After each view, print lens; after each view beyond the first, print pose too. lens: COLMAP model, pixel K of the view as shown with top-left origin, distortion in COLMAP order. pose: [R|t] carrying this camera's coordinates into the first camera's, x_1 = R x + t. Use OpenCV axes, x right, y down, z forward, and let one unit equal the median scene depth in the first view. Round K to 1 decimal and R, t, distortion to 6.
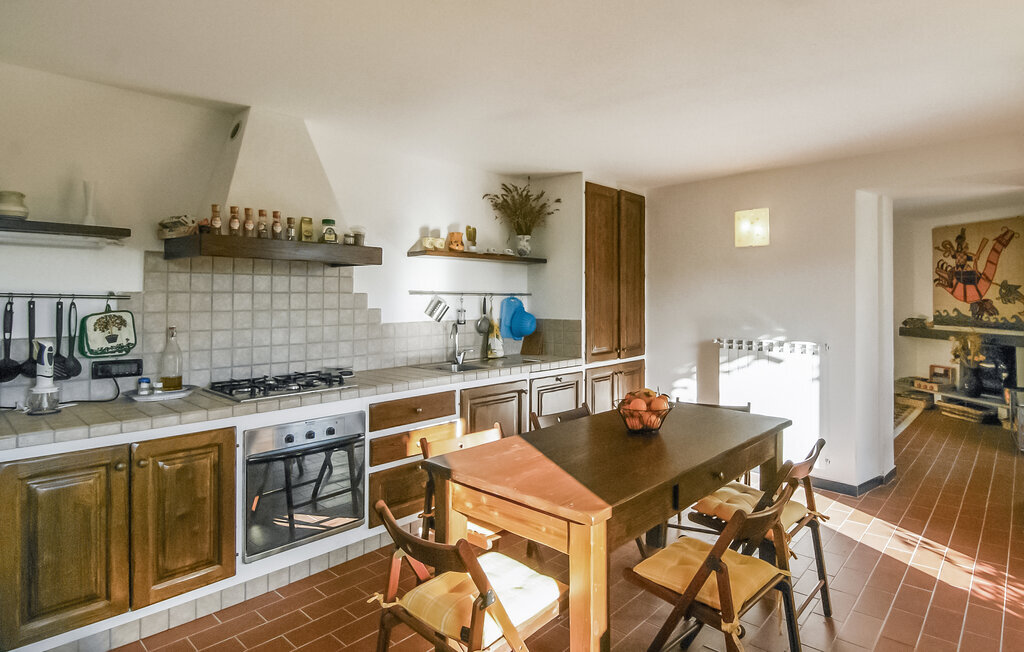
lens RADIAL K [[549.3, 0, 563.9], [0, 549.3, 293.8], [0, 0, 1]] dist [-0.022573, 0.000118]
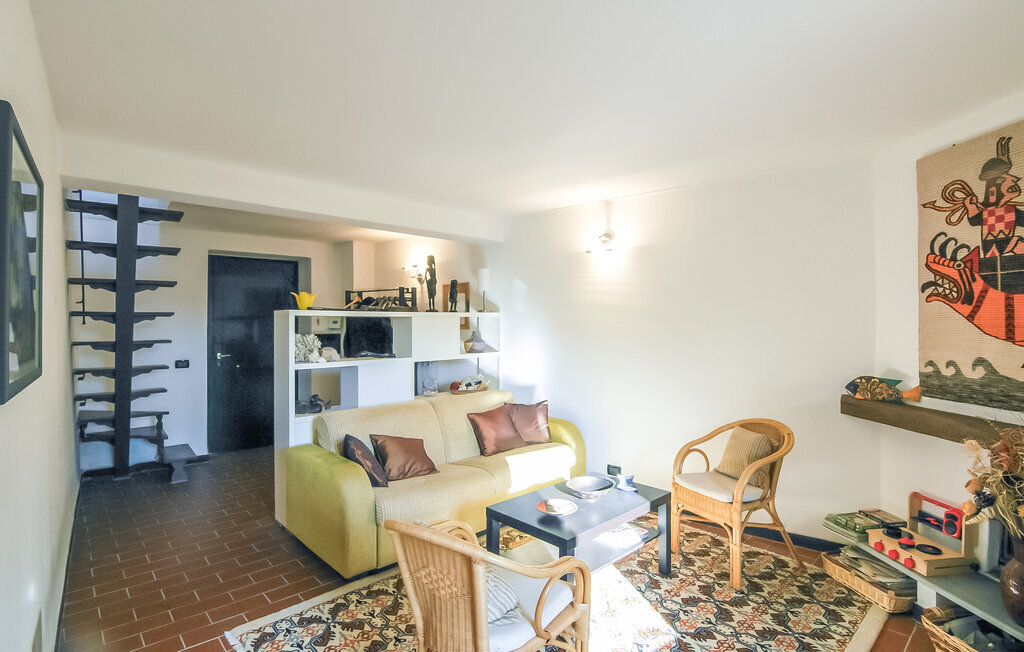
lens RADIAL K [[502.9, 0, 525.4], [0, 502.9, 324.2], [0, 0, 1]] dist [-0.012331, -0.004990]
pose [[0.994857, 0.001331, -0.101282, 0.449377], [-0.000936, 0.999992, 0.003945, 0.002370], [0.101287, -0.003830, 0.994850, 0.635908]]
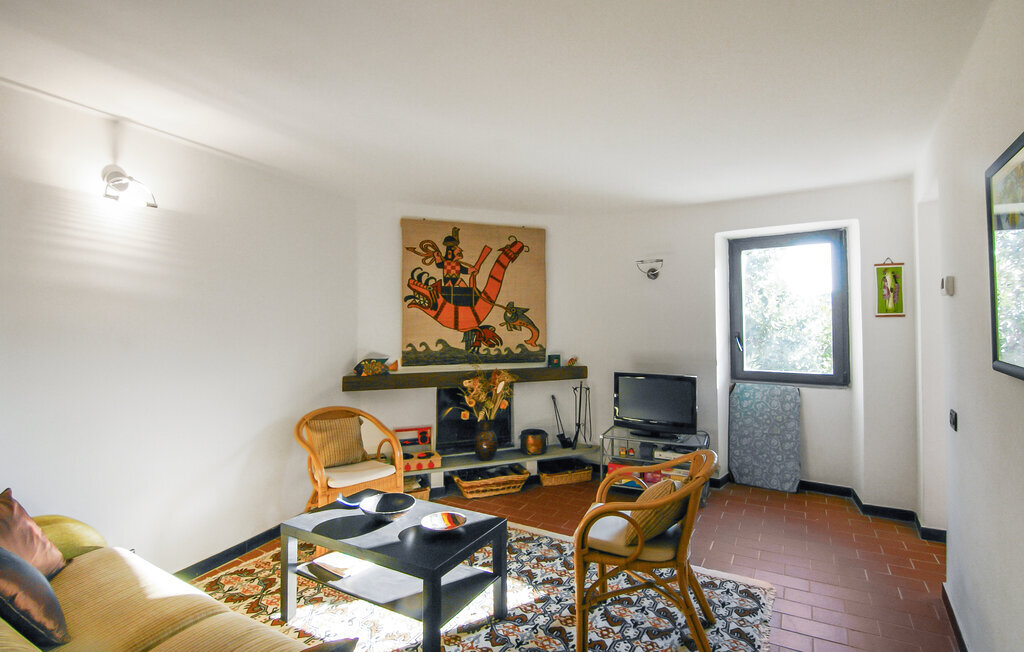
lens RADIAL K [[502.9, 0, 507.3], [0, 502.9, 310.9], [0, 0, 1]] dist [-0.012331, -0.004990]
pose [[-0.179360, 0.023682, 0.983499, 0.069596], [0.003420, 0.999719, -0.023449, 0.005845], [-0.983778, -0.000843, -0.179390, 1.042918]]
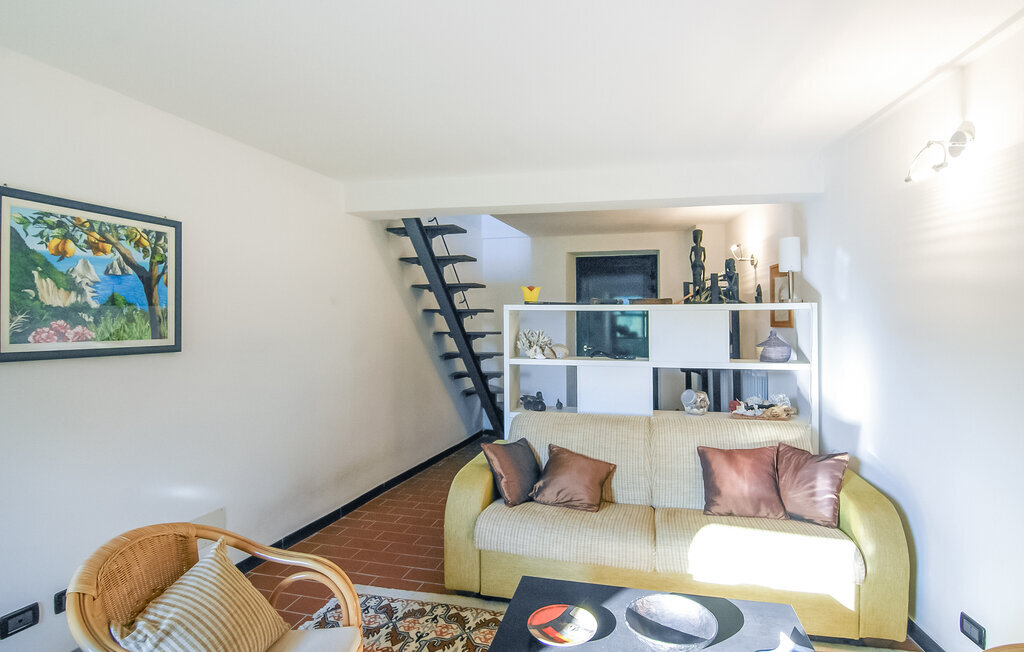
lens RADIAL K [[502.9, 0, 518.3], [0, 502.9, 317.8], [0, 0, 1]] dist [-0.012331, -0.004990]
pose [[0.456414, 0.002366, -0.889764, 0.629627], [-0.003590, 0.999993, 0.000818, 0.003119], [0.889760, 0.002821, 0.456420, 0.897820]]
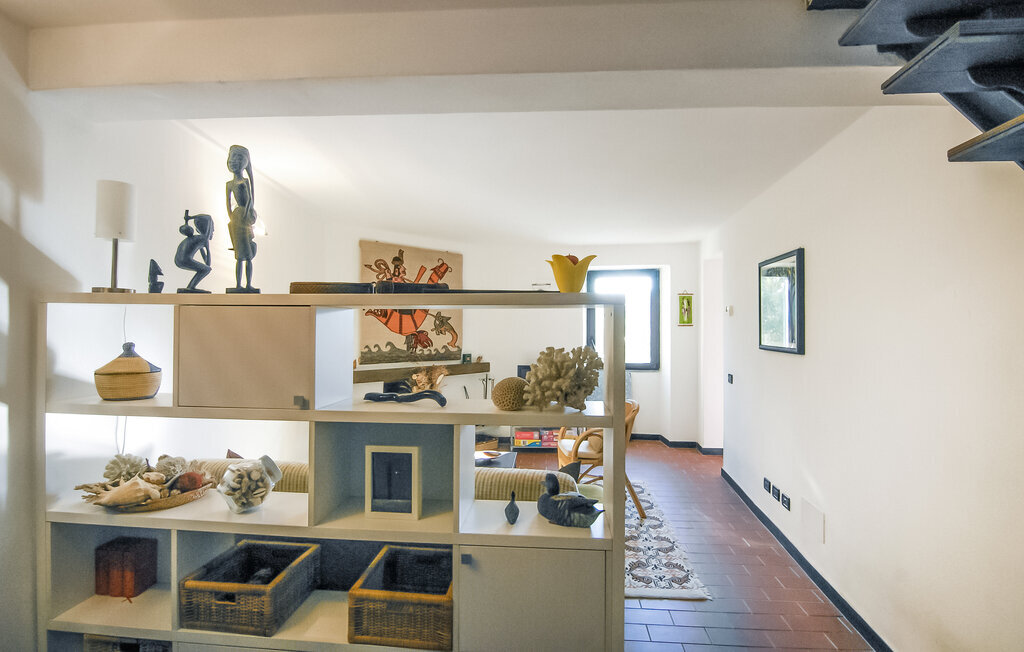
lens RADIAL K [[502.9, 0, 501.2], [0, 502.9, 328.9], [0, 0, 1]] dist [-0.012331, -0.004990]
pose [[-0.571132, -0.000504, 0.820858, -0.020644], [-0.001467, 0.999999, -0.000407, 0.006681], [-0.820857, -0.001437, -0.571132, 1.317882]]
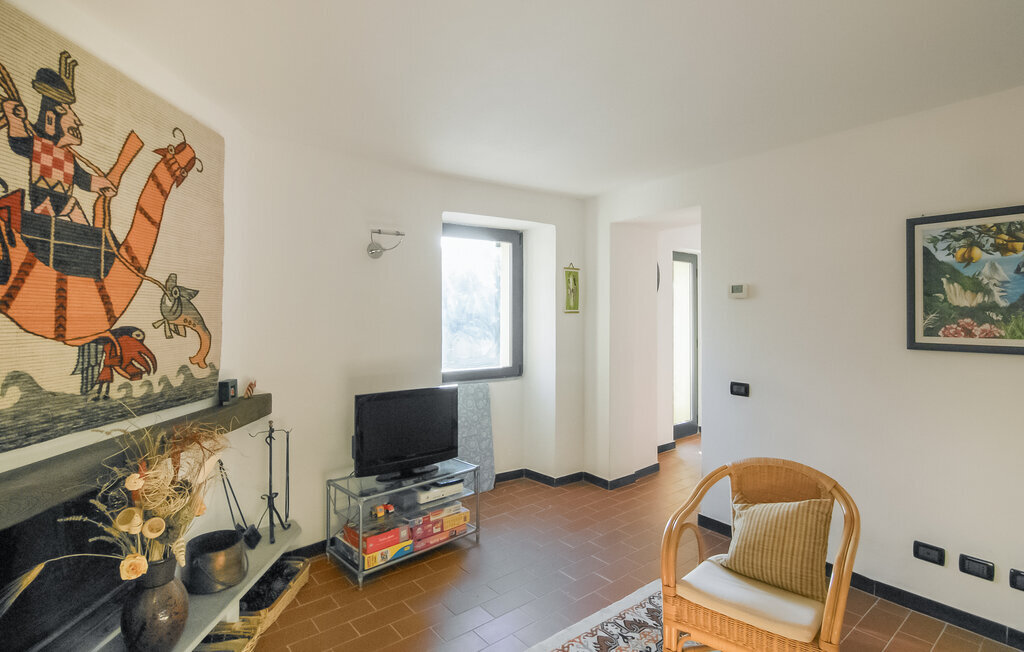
lens RADIAL K [[502.9, 0, 521.2], [0, 502.9, 311.7], [0, 0, 1]] dist [-0.012331, -0.004990]
pose [[-0.986850, 0.002081, 0.161623, 0.483297], [0.001188, 0.999983, -0.005624, 0.002697], [-0.161632, -0.005358, -0.986837, 1.183485]]
